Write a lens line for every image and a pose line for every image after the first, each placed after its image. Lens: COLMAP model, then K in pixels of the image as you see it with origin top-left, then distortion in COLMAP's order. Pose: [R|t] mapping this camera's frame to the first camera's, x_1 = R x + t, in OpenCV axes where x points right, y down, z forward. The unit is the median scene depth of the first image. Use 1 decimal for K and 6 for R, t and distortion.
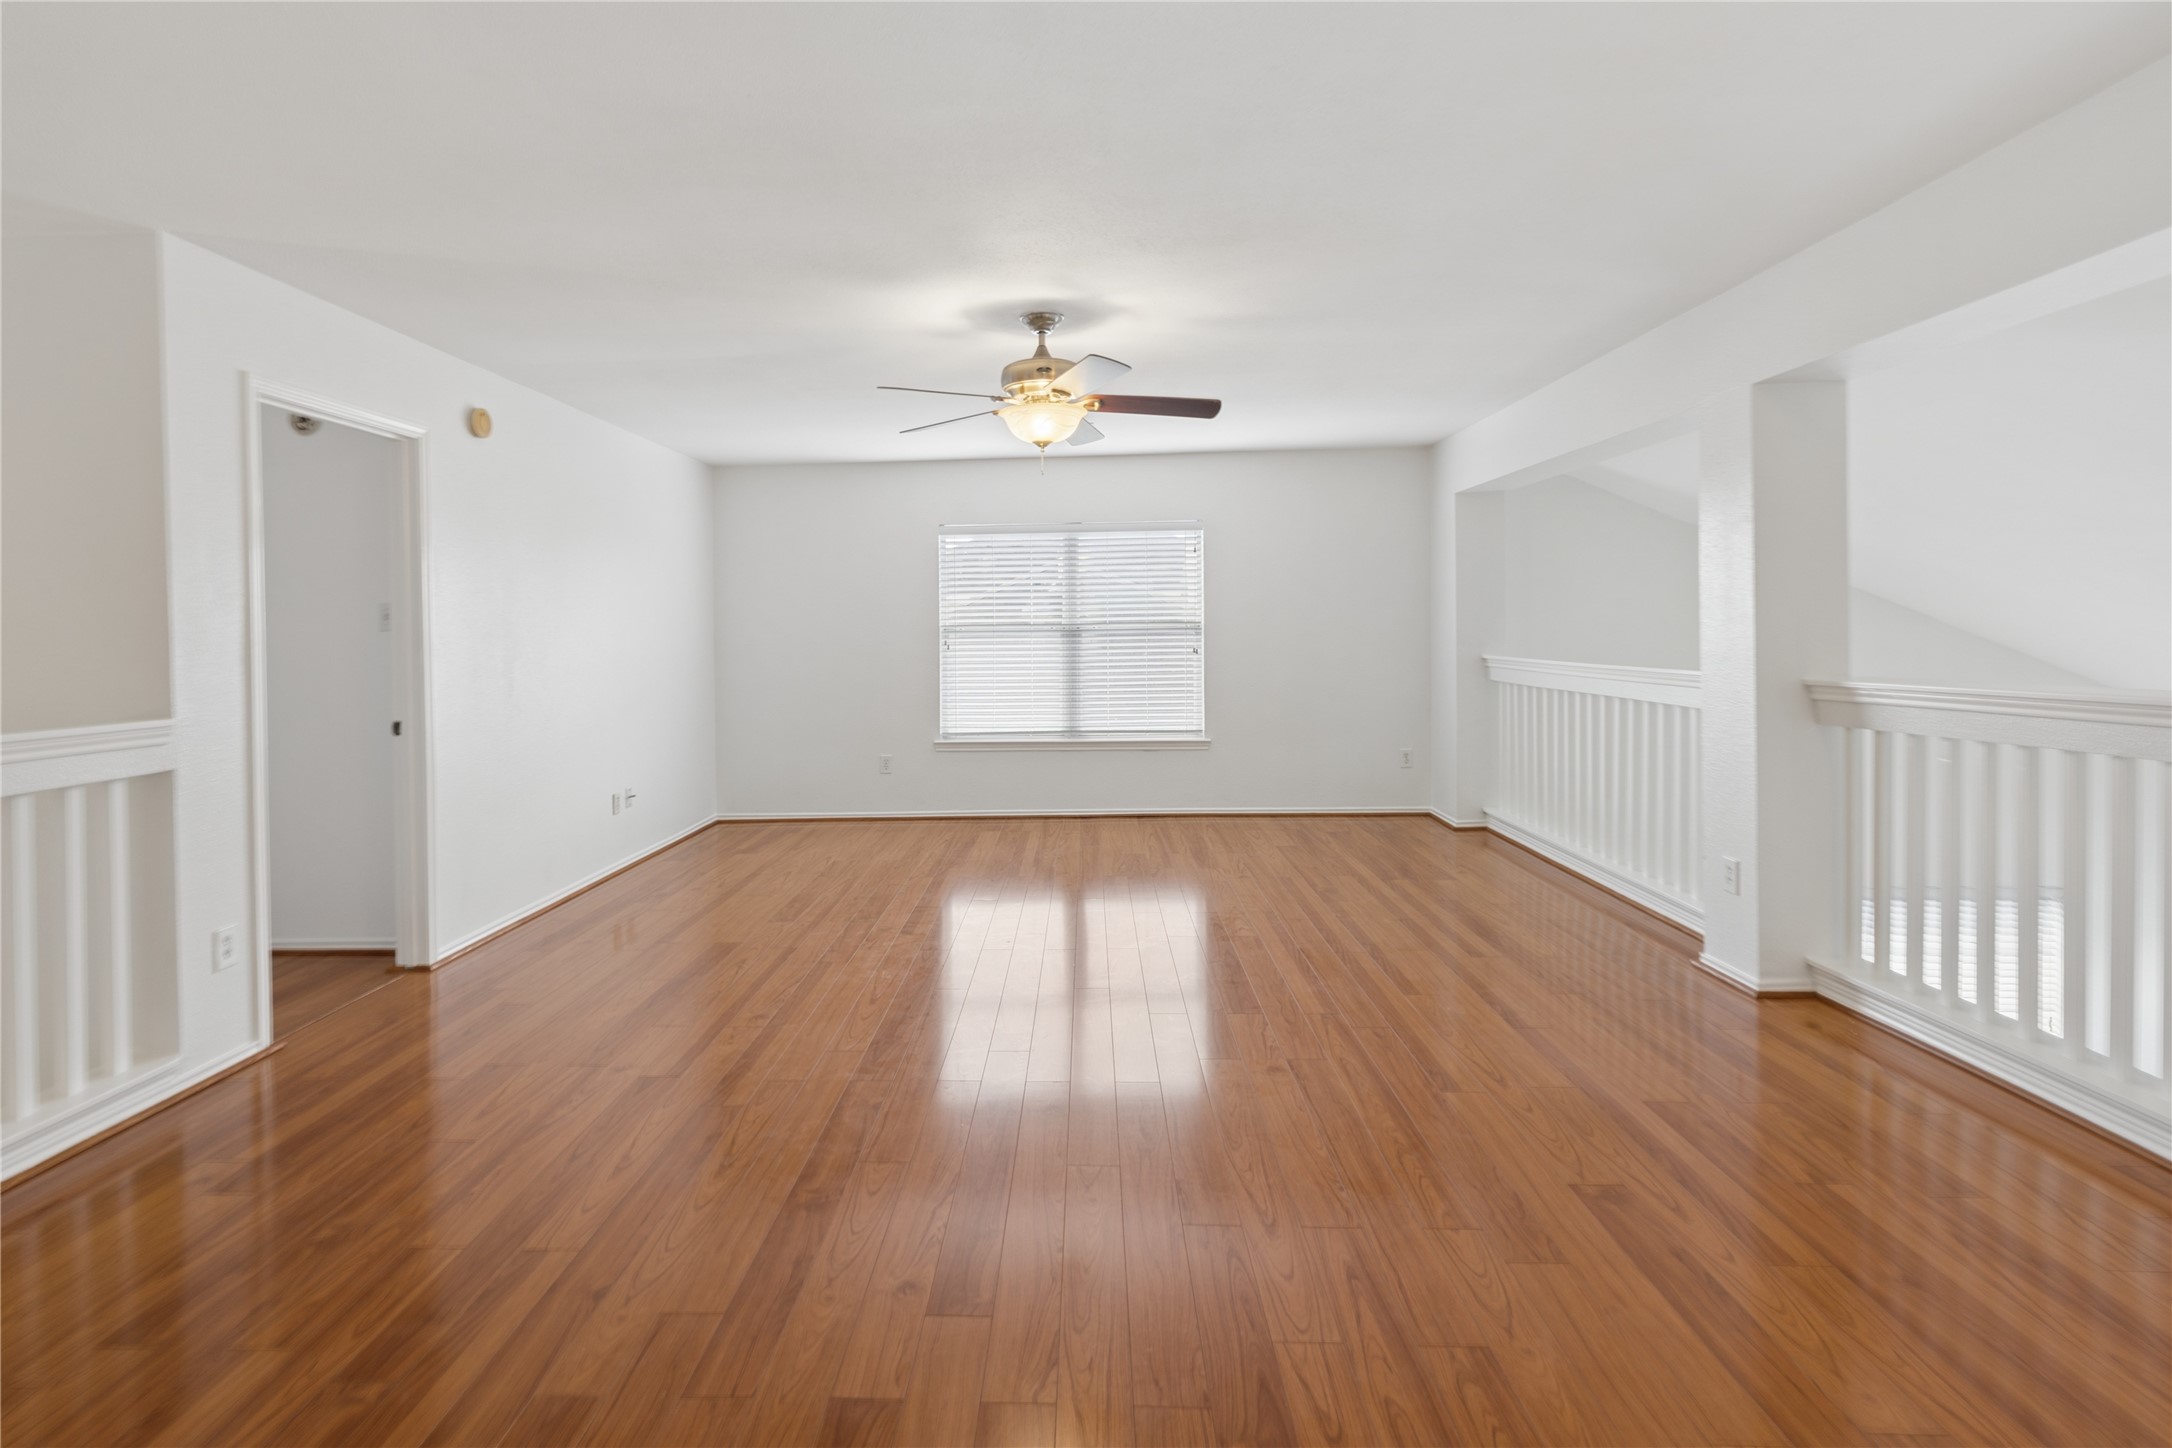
lens RADIAL K [[934.7, 0, 1077.8], [0, 934.7, 676.9], [0, 0, 1]] dist [0.001929, 0.000051]
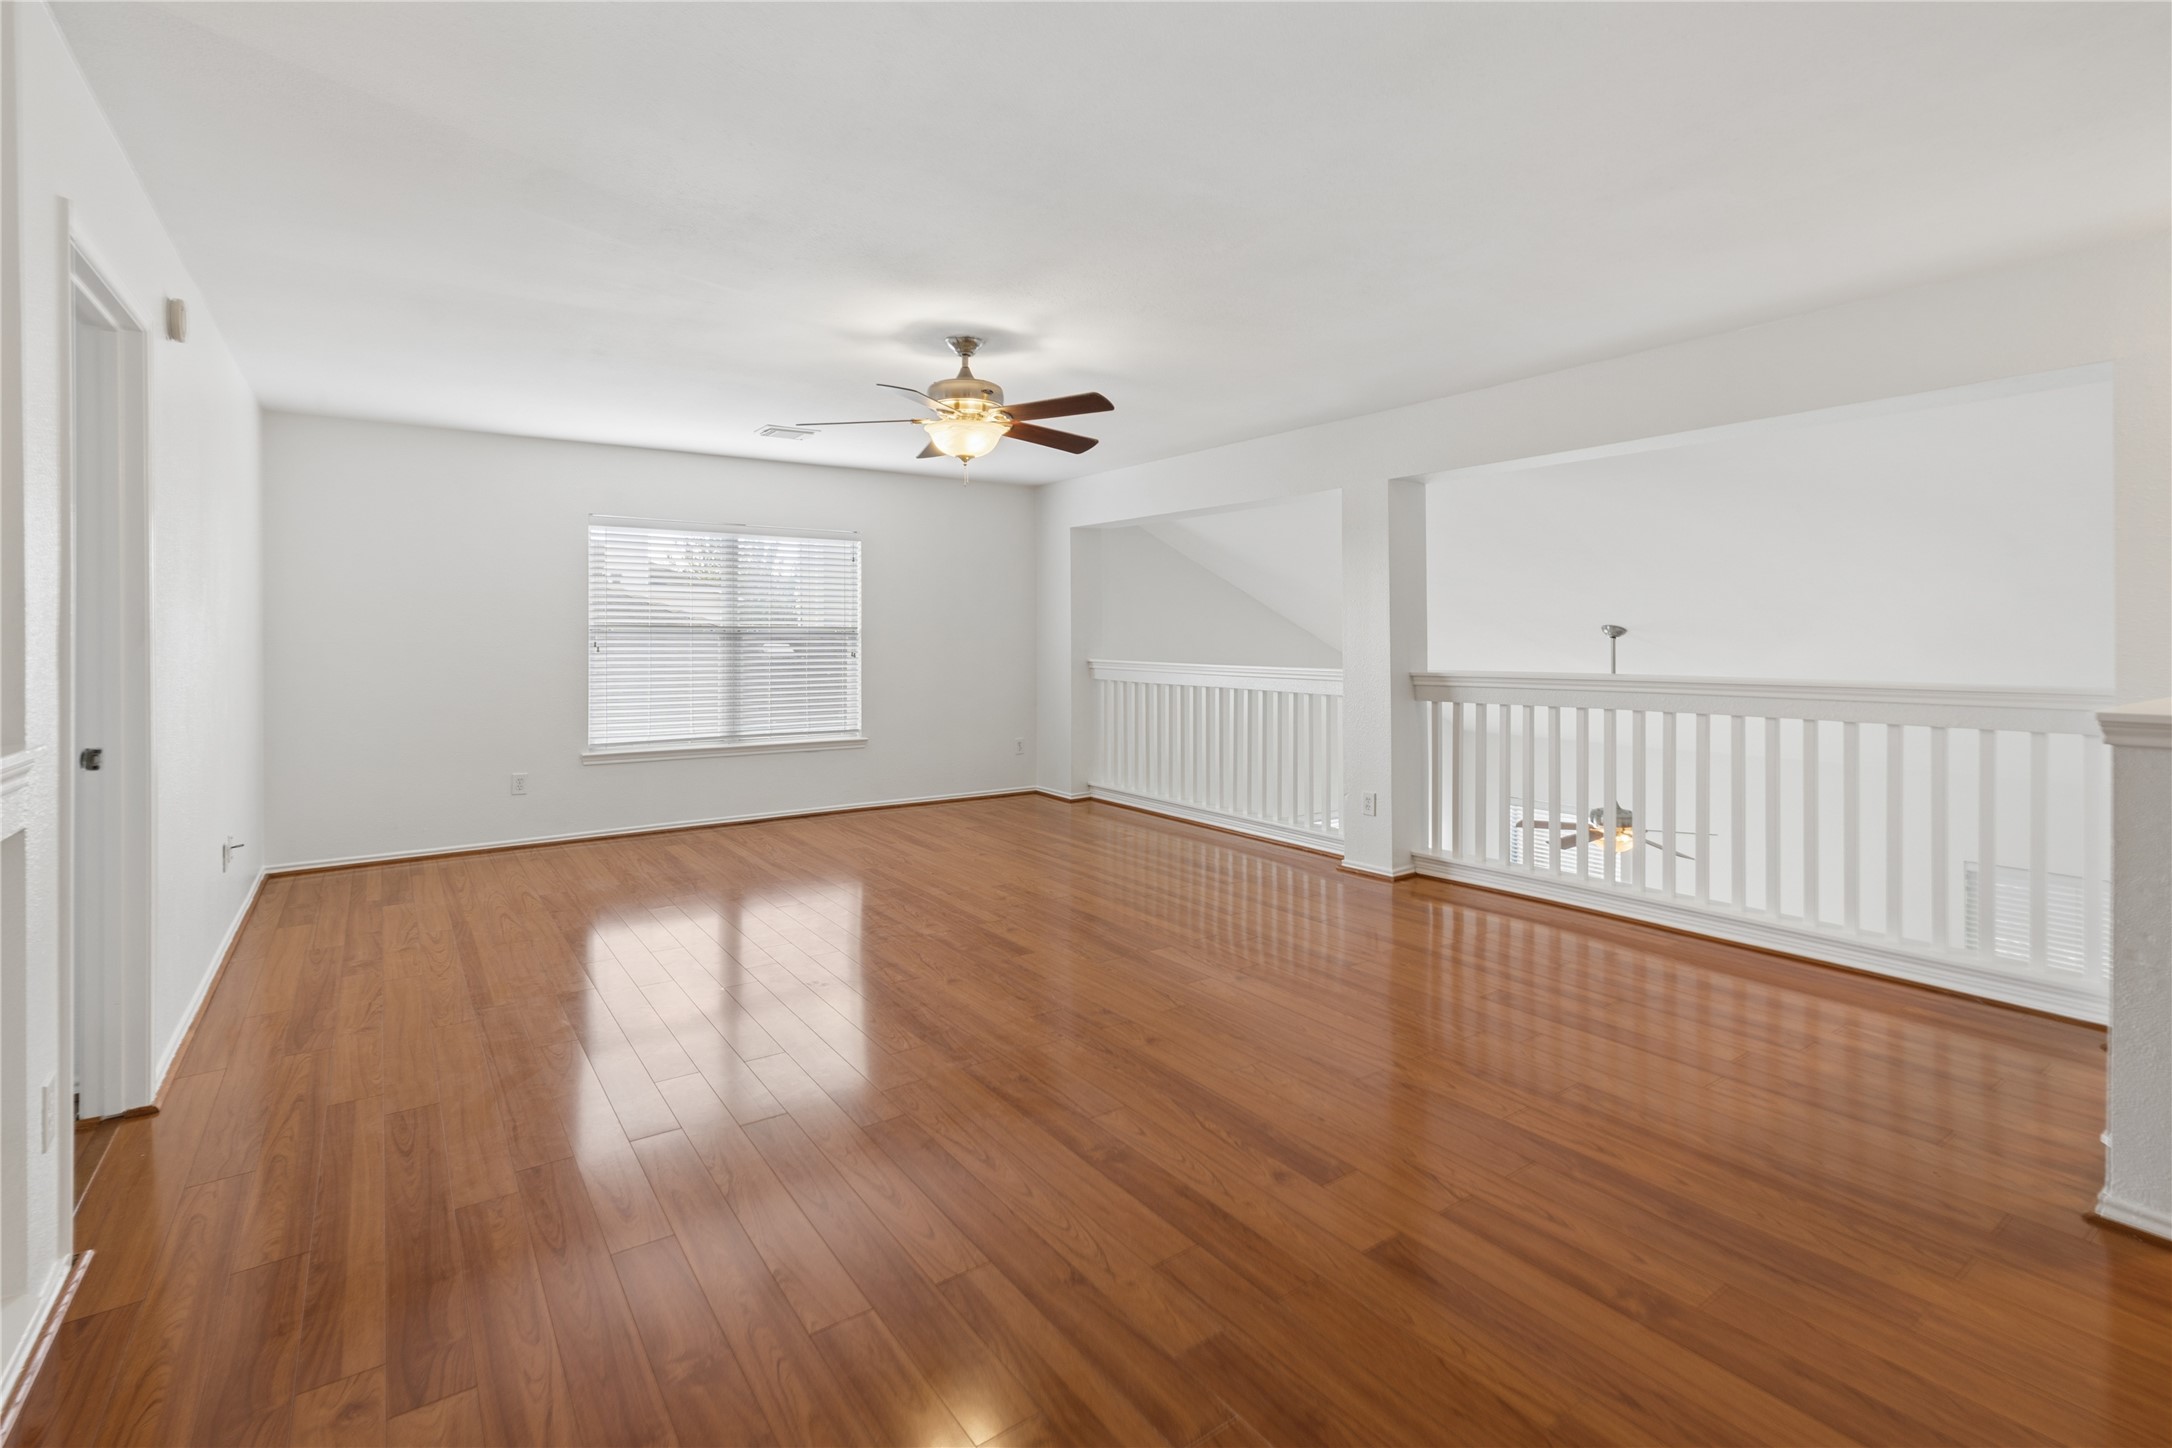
lens RADIAL K [[863.3, 0, 1084.9], [0, 863.3, 661.4], [0, 0, 1]] dist [-0.000878, -0.000293]
pose [[0.834689, 0.000128, 0.550721, -0.206894], [0.013143, 0.999710, -0.020154, 0.003093], [-0.550564, 0.024061, 0.834446, 0.042156]]
